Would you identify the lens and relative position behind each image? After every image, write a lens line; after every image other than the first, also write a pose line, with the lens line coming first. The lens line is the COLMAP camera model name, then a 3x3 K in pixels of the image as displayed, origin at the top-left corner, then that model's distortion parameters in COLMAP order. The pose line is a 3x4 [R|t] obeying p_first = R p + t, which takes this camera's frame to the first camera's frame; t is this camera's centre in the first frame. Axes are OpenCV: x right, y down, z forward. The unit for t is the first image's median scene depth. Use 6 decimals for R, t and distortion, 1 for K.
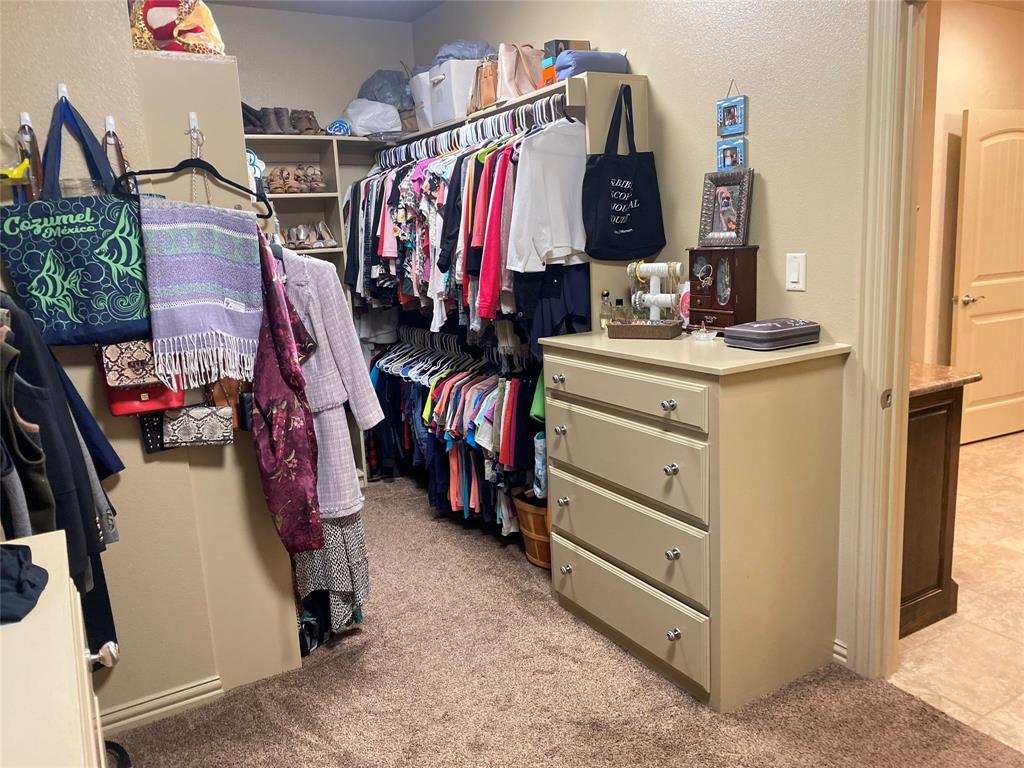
lens RADIAL K [[778.4, 0, 509.2], [0, 778.4, 372.0], [0, 0, 1]] dist [0.086707, -0.105498]
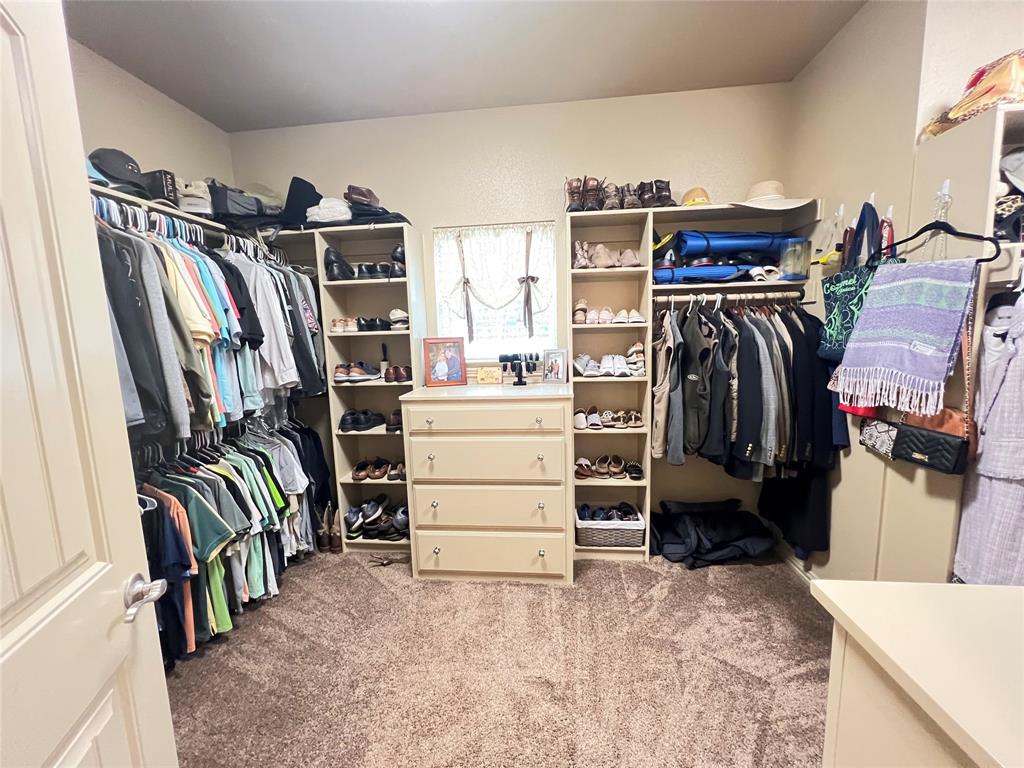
lens RADIAL K [[410.0, 0, 512.0], [0, 410.0, 384.0], [0, 0, 1]] dist [0.000578, -0.000003]
pose [[-0.591512, 0.171414, -0.787865, 0.528914], [-0.082811, 0.959058, 0.270833, -0.162565], [0.802032, 0.225445, -0.553099, 0.945905]]
